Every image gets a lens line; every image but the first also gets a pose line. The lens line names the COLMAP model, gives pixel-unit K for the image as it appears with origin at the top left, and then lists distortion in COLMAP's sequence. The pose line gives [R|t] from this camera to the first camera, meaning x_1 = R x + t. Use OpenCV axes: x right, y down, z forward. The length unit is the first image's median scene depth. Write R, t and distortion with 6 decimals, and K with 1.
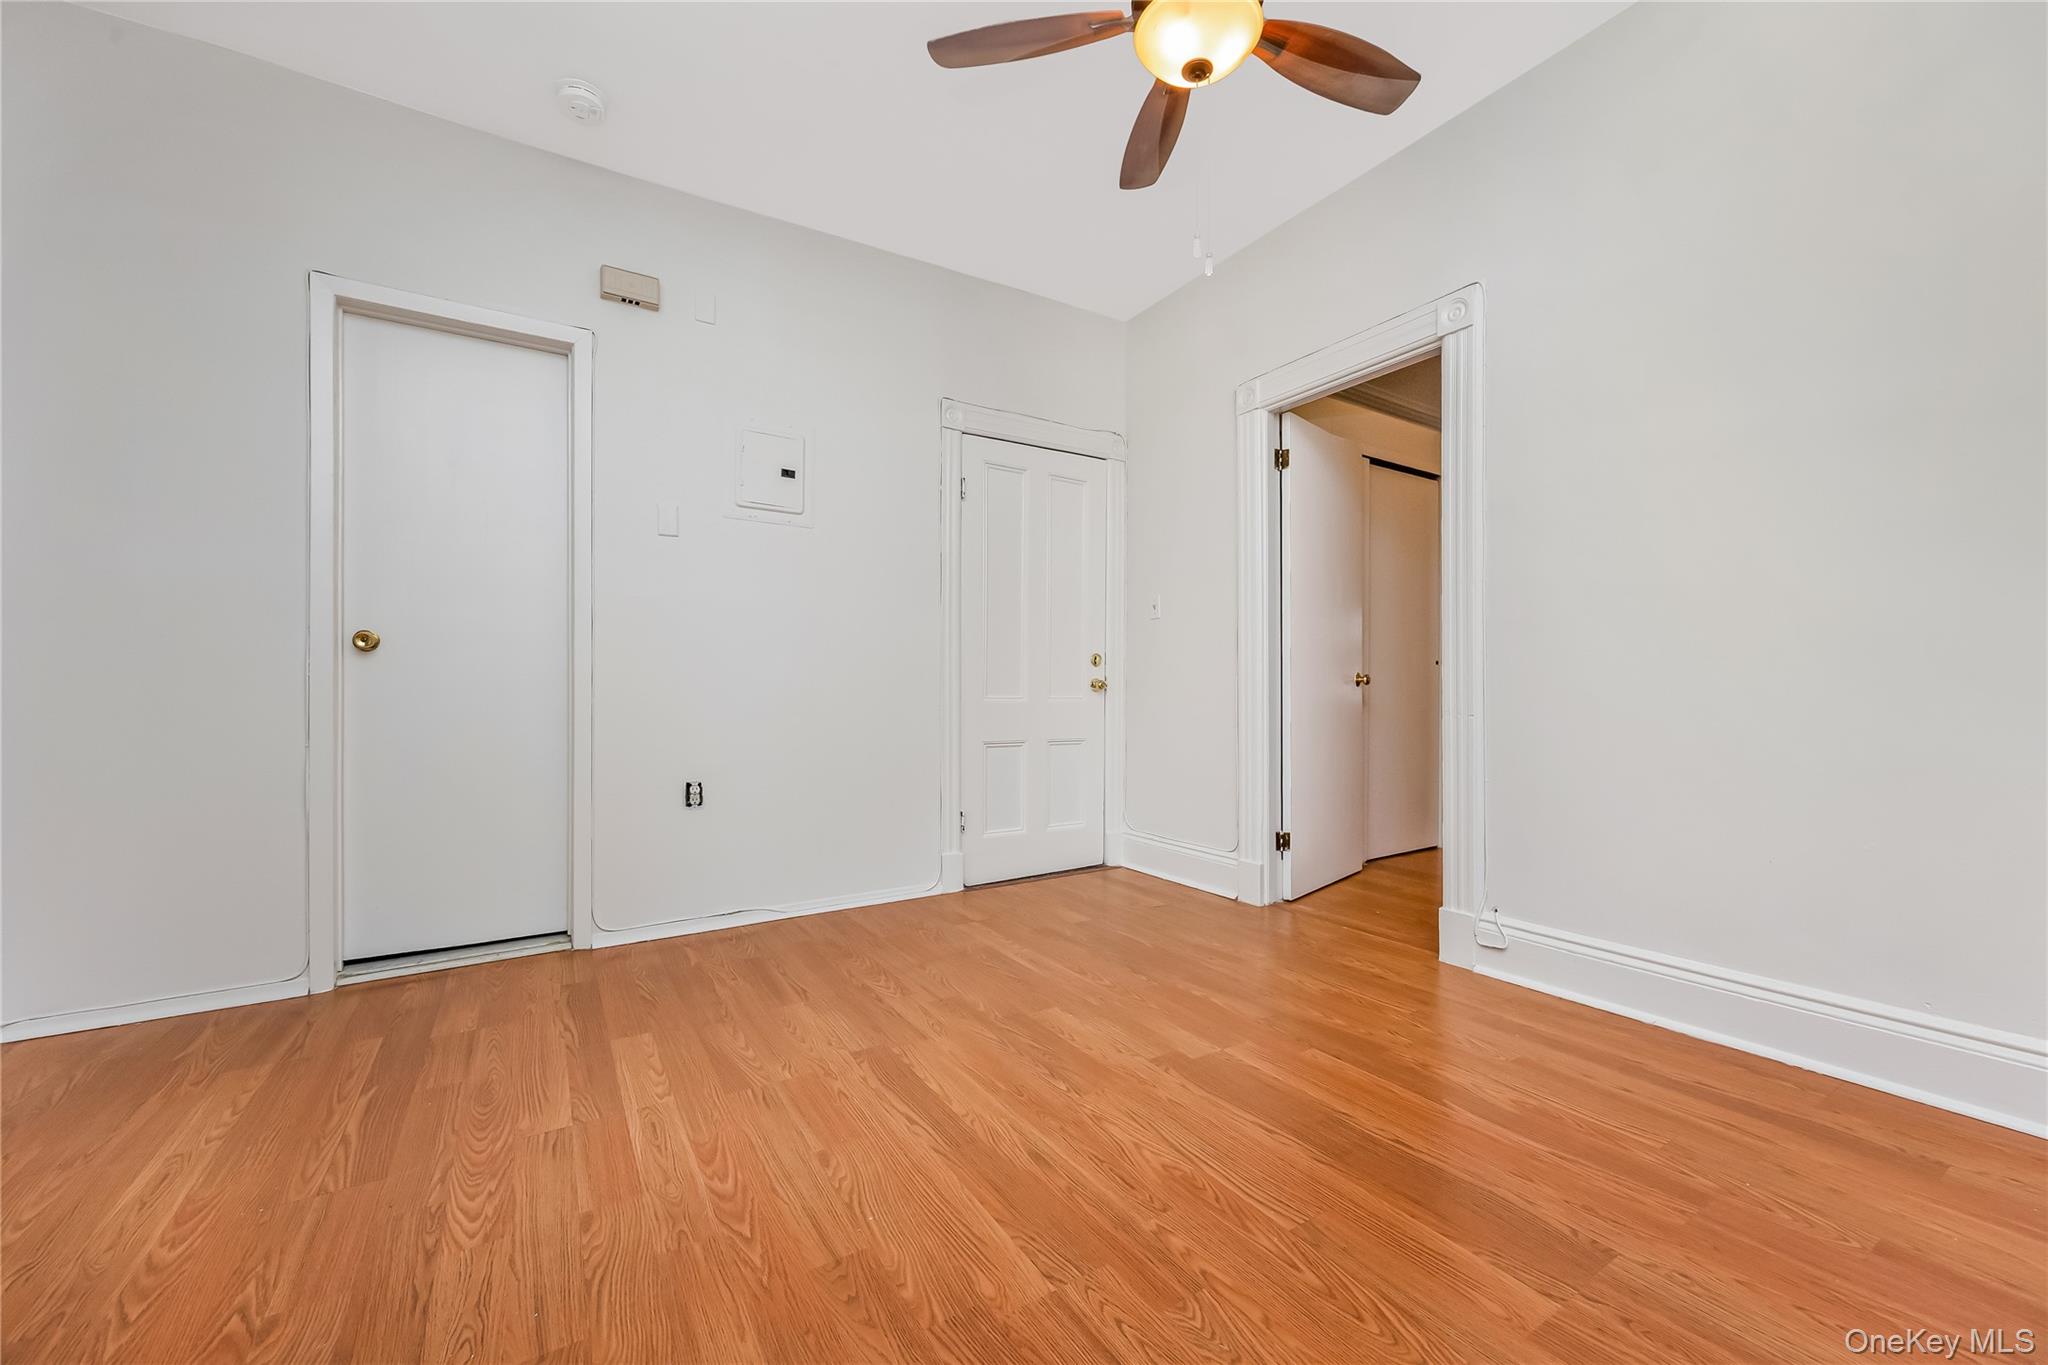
lens RADIAL K [[810.1, 0, 1051.3], [0, 810.1, 681.8], [0, 0, 1]] dist [-0.001323, 0.000016]
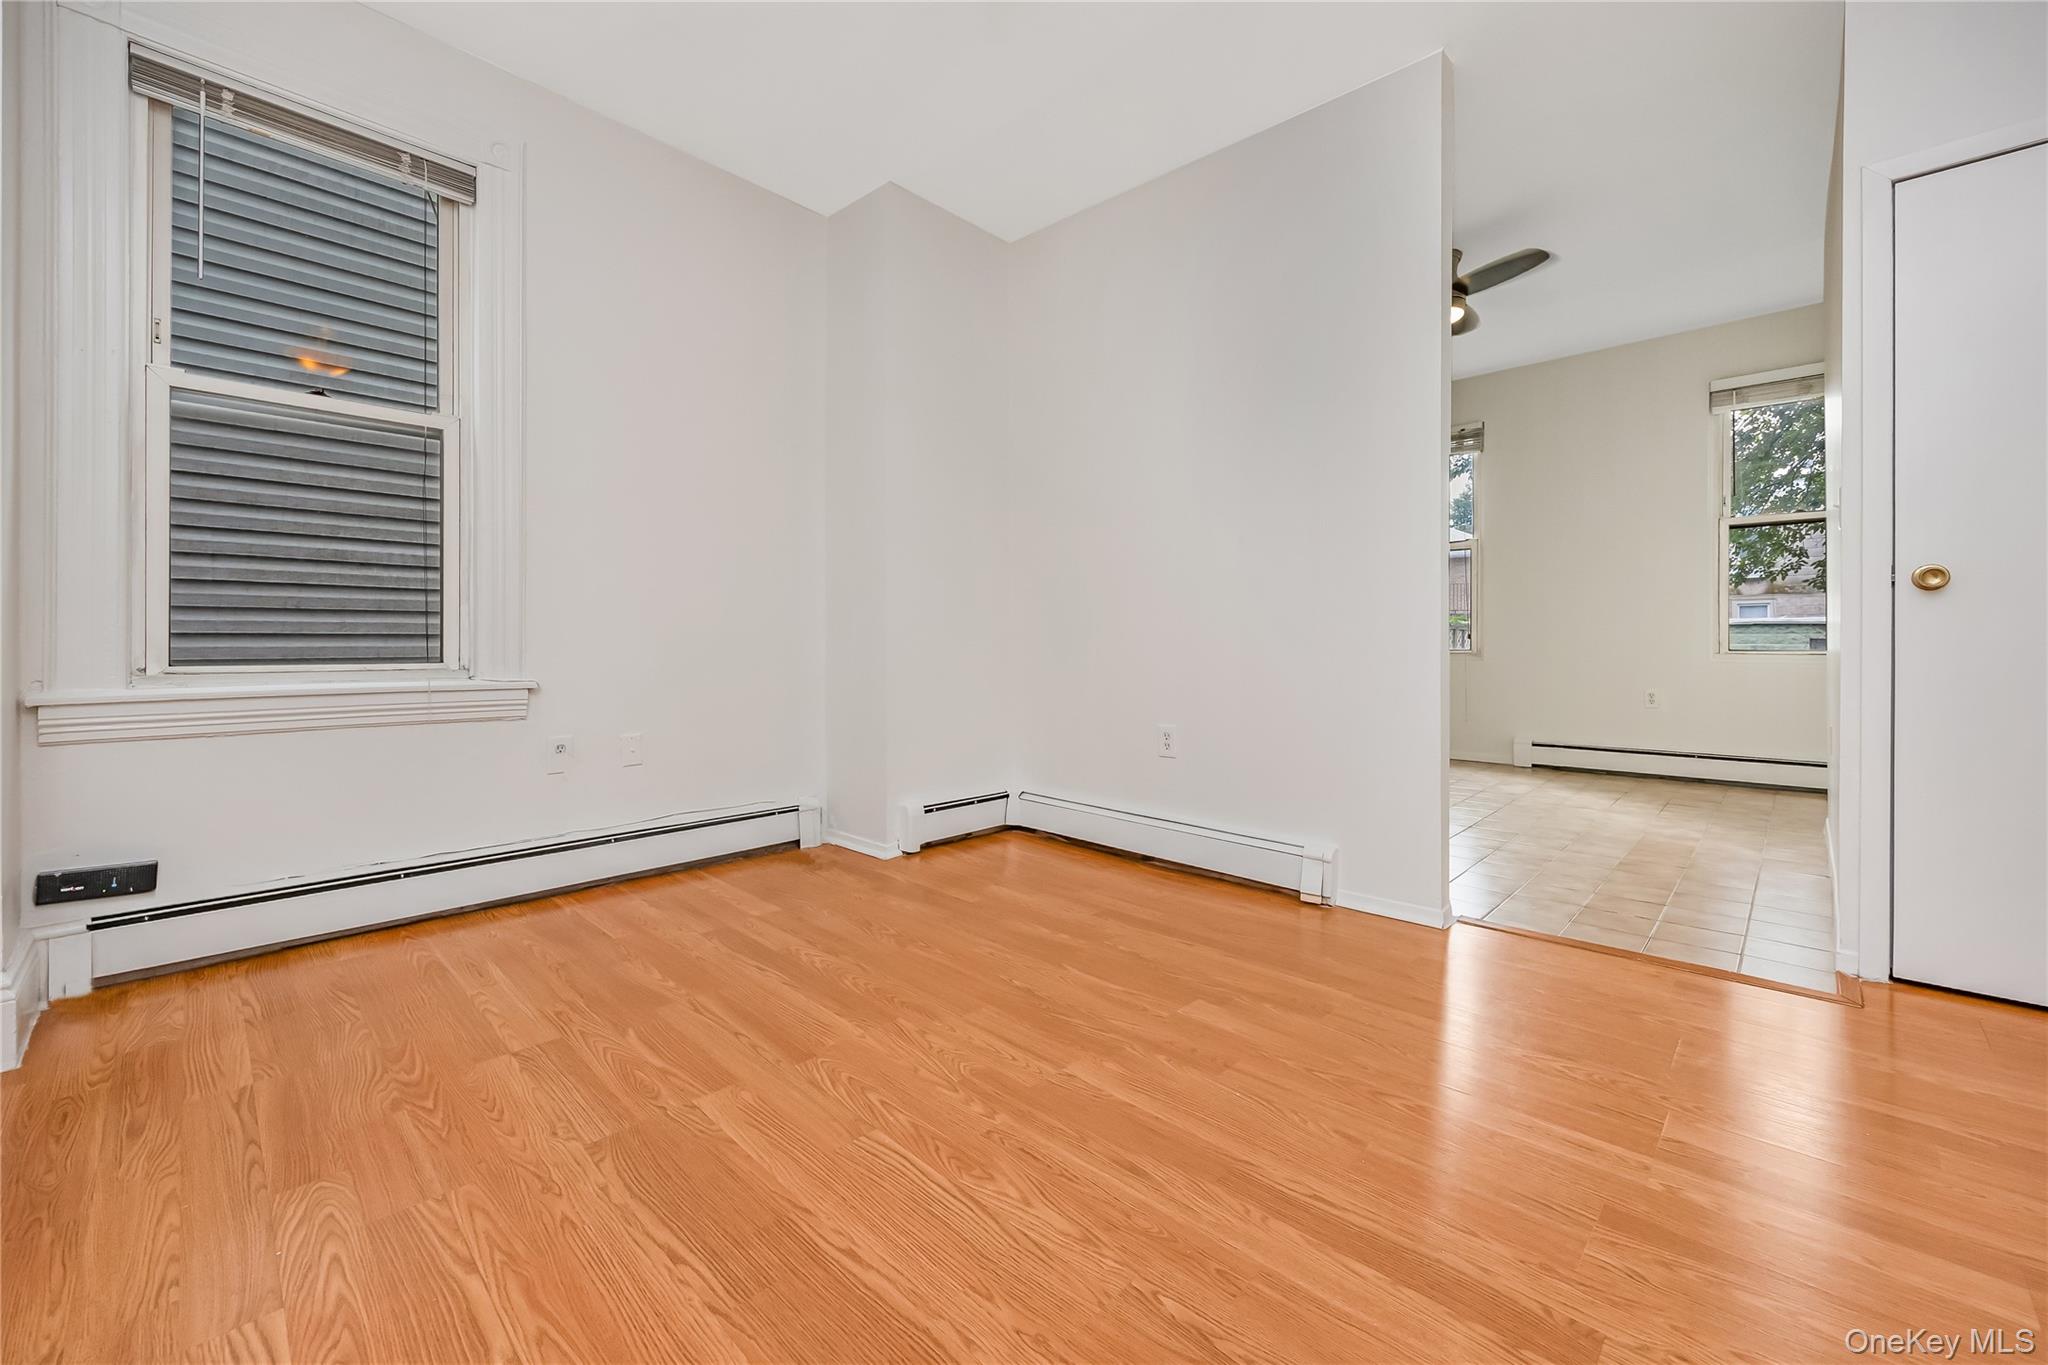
lens RADIAL K [[810.1, 0, 1051.3], [0, 810.1, 681.8], [0, 0, 1]] dist [-0.001323, 0.000016]
pose [[-0.968517, 0.015173, -0.248484, 0.289665], [0.006501, 0.999342, 0.035684, 0.024768], [0.248862, 0.032945, -0.967979, 1.864781]]
